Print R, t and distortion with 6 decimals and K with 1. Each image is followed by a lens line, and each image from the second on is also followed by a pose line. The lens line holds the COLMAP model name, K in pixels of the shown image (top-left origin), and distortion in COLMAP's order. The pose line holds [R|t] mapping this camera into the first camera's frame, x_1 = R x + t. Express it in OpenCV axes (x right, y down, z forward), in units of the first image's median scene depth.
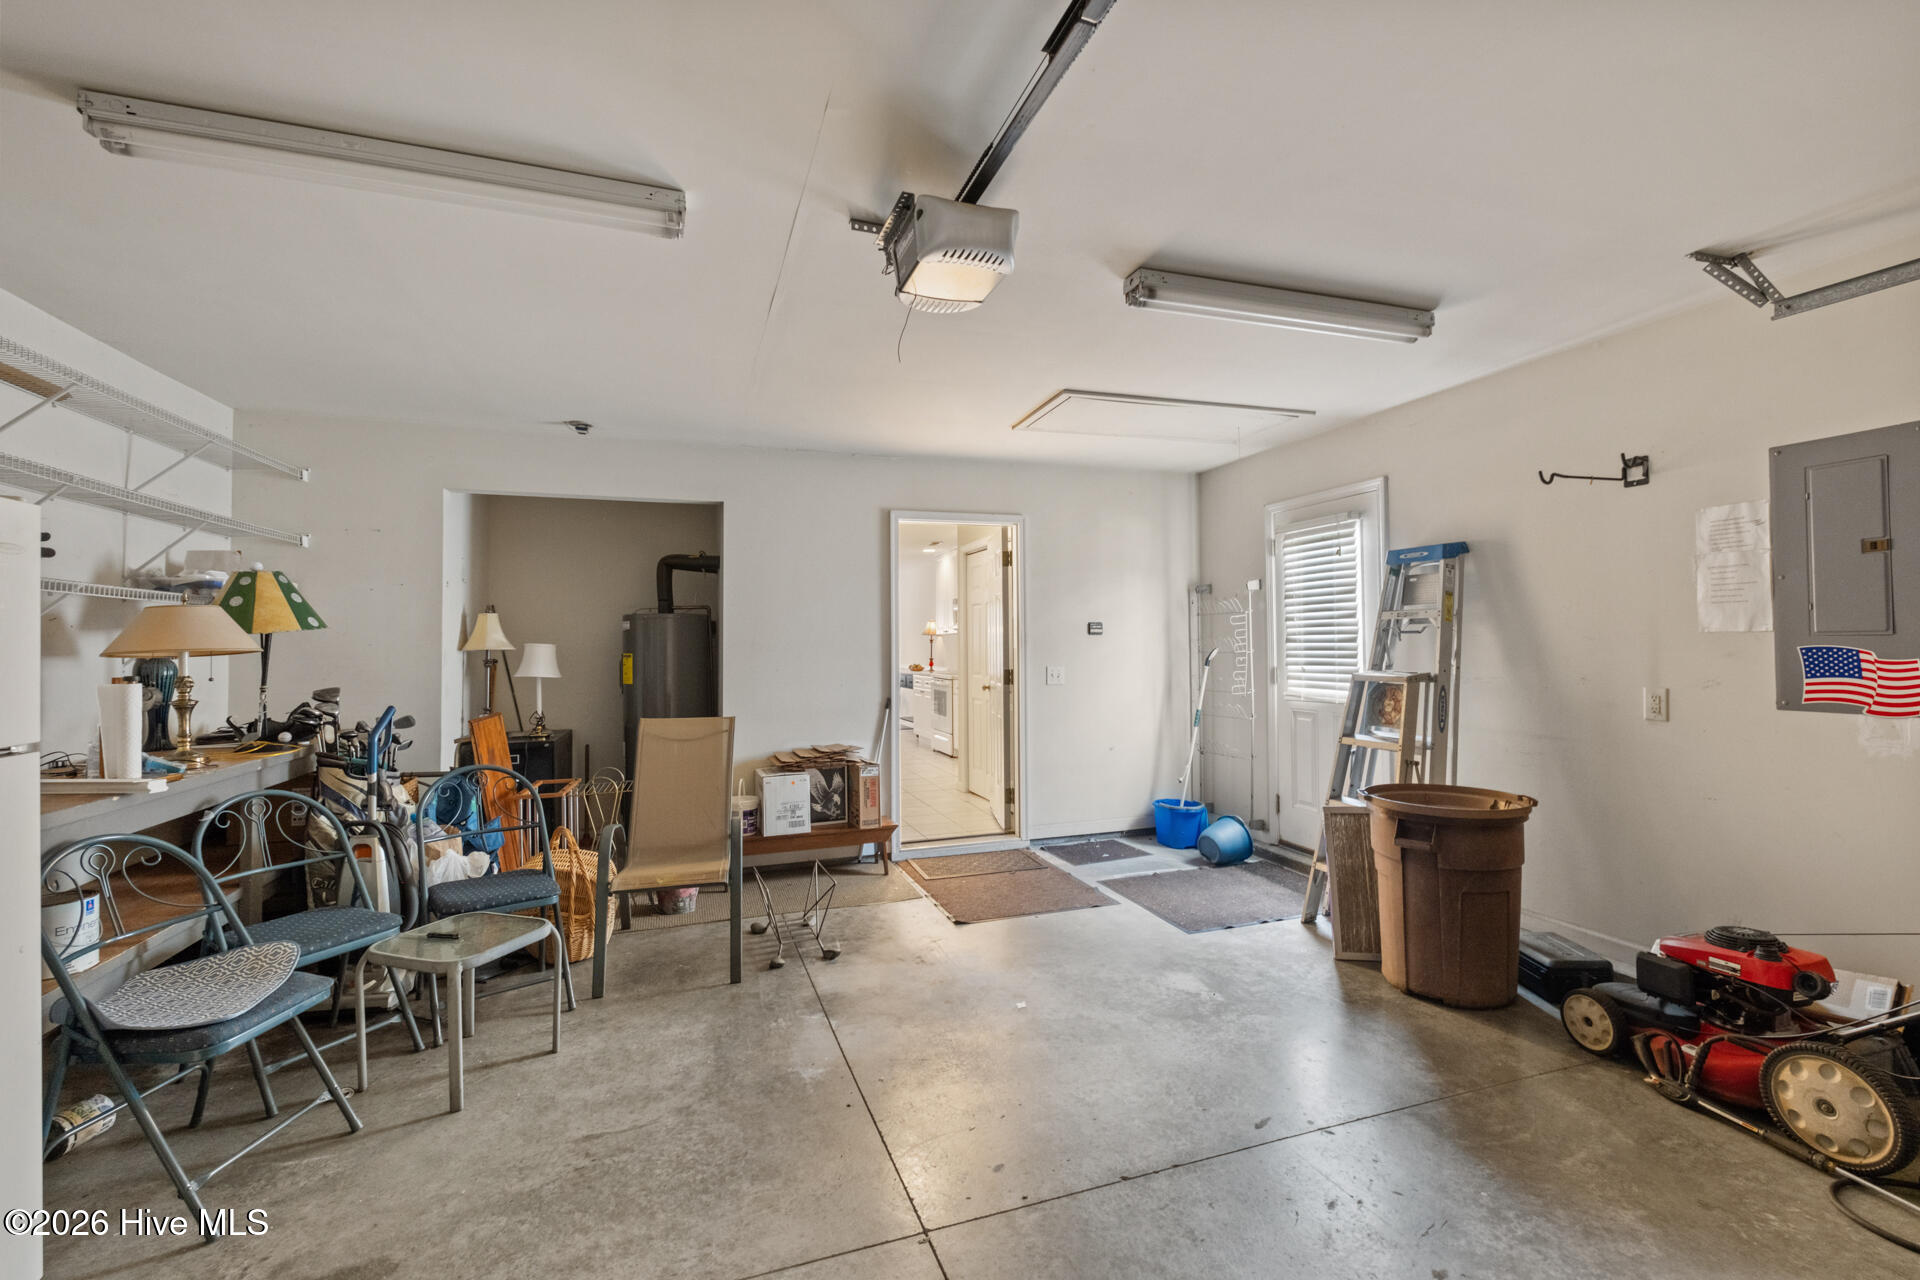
lens RADIAL K [[829.6, 0, 958.9], [0, 829.6, 637.2], [0, 0, 1]] dist [0.000927, 0.000040]
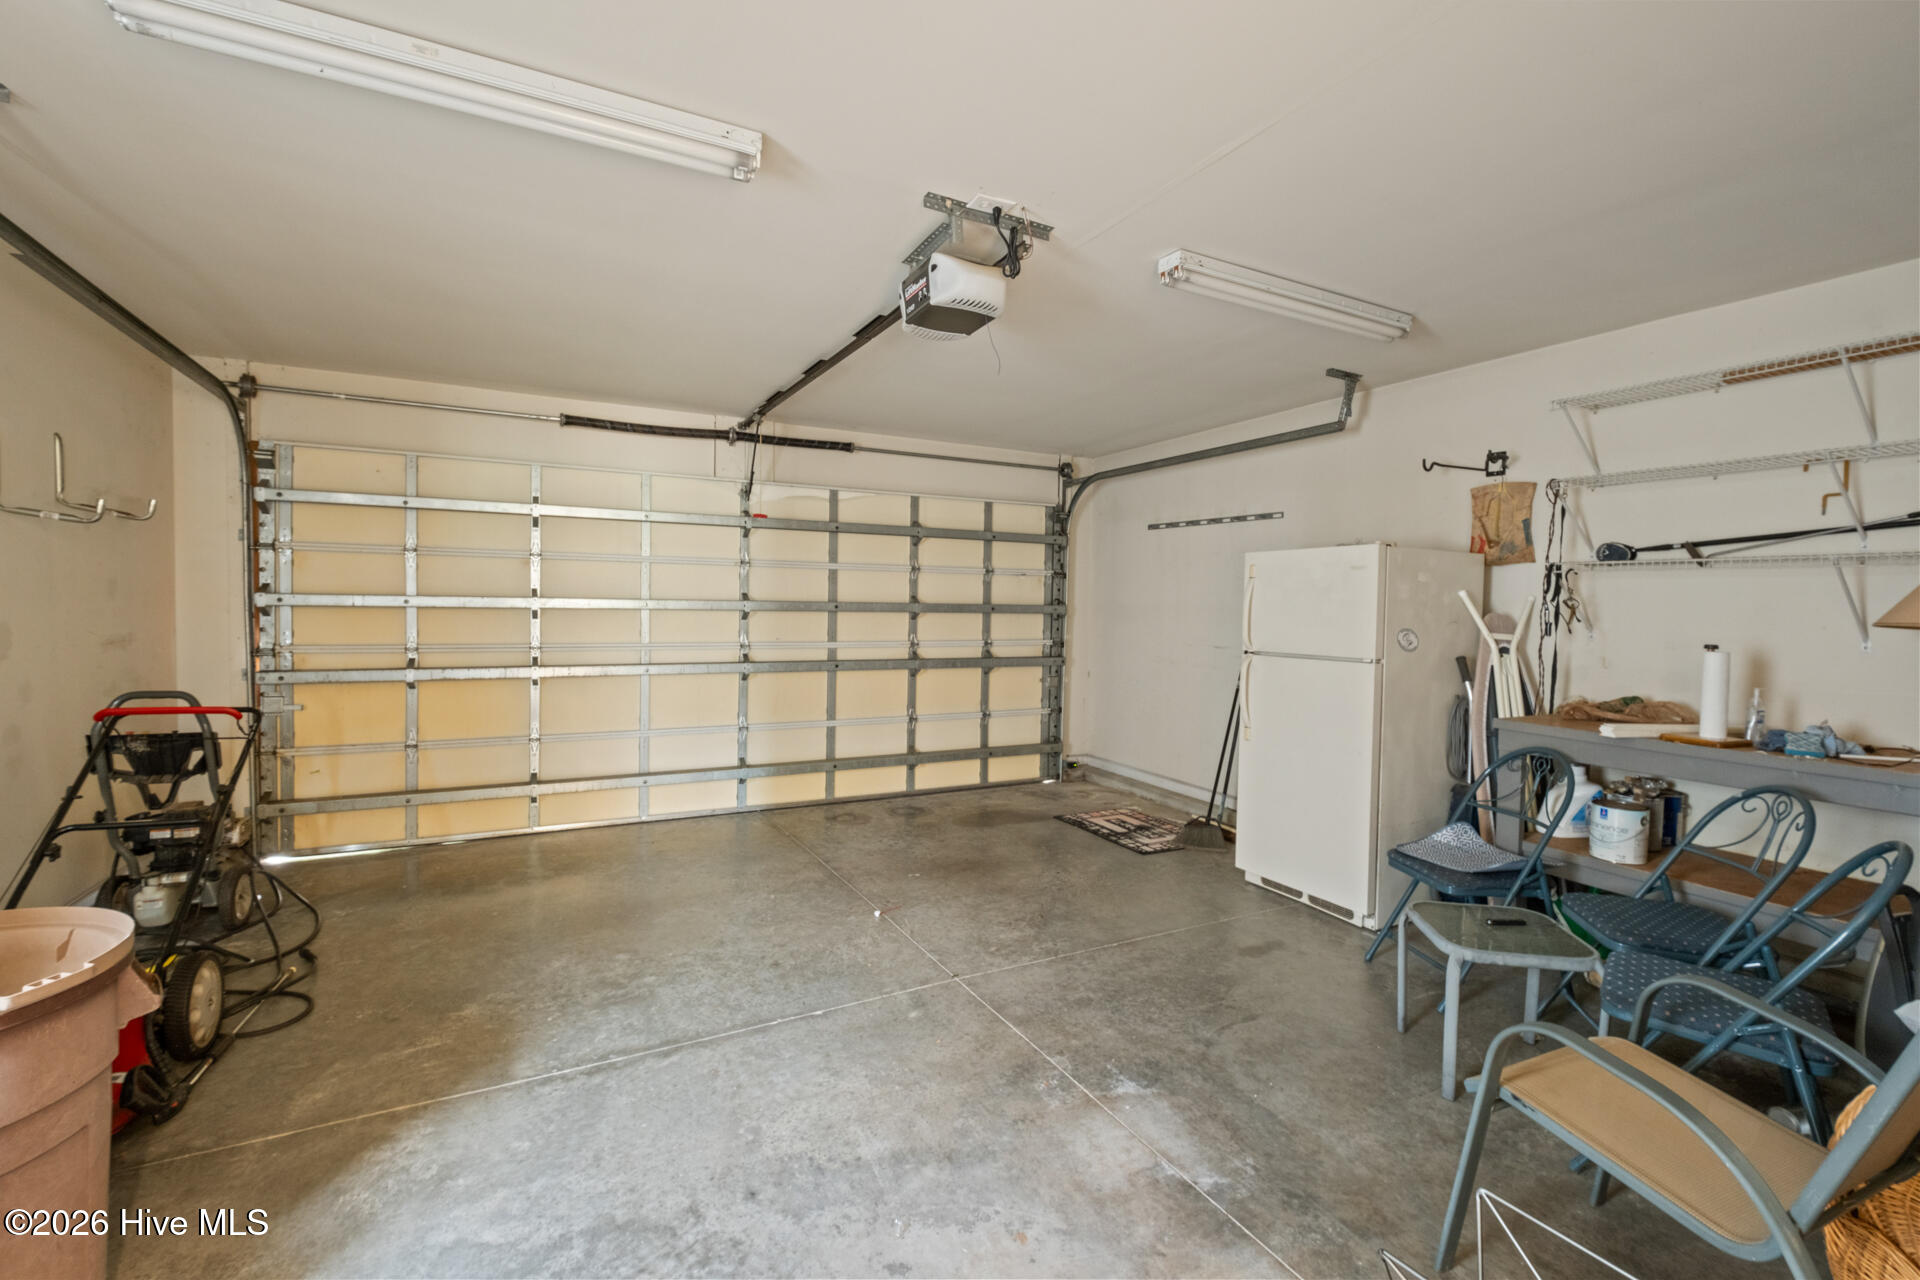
lens RADIAL K [[829.6, 0, 960.8], [0, 829.6, 636.0], [0, 0, 1]] dist [0.000927, 0.000040]
pose [[-0.988701, 0.002301, -0.149881, 0.142033], [-0.003027, 0.999372, 0.035310, 0.002193], [0.149868, 0.035365, -0.988073, 1.935679]]
